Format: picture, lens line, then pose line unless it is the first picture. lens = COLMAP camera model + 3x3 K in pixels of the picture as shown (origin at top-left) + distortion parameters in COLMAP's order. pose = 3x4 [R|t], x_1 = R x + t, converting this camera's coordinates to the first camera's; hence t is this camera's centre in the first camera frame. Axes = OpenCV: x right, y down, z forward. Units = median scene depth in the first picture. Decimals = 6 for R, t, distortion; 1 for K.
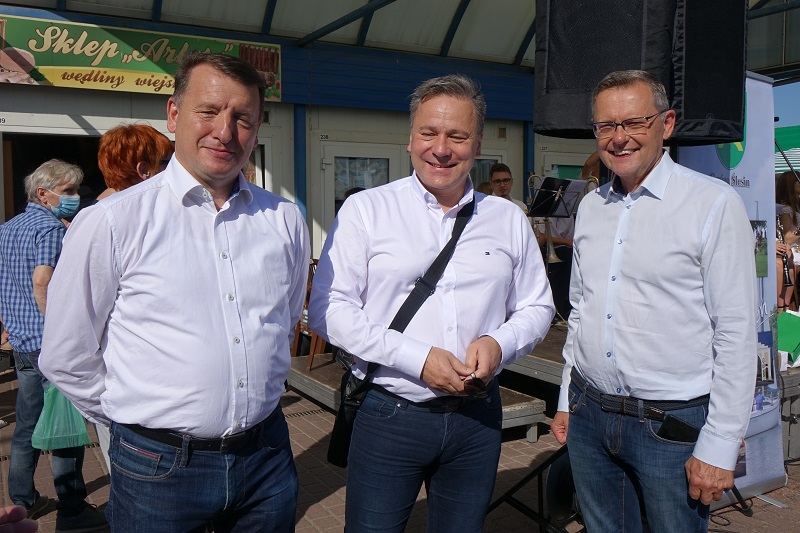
lens RADIAL K [[749.0, 0, 400.7], [0, 749.0, 270.9], [0, 0, 1]] dist [-0.004298, 0.000000]
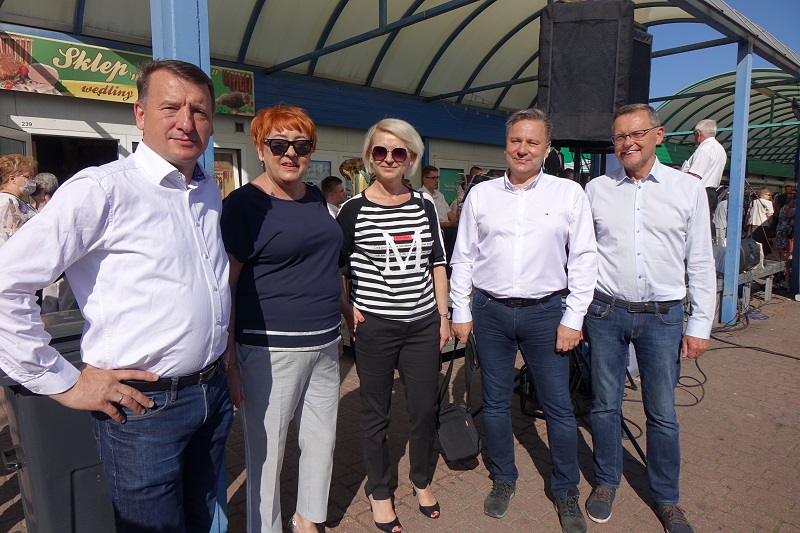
lens RADIAL K [[571.7, 0, 399.5], [0, 571.7, 261.1], [0, 0, 1]] dist [0.012085, -0.009232]
pose [[0.971113, -0.028024, 0.236971, -0.179434], [0.023916, 0.999510, 0.020193, 0.013321], [-0.237420, -0.013942, 0.971307, -0.034093]]
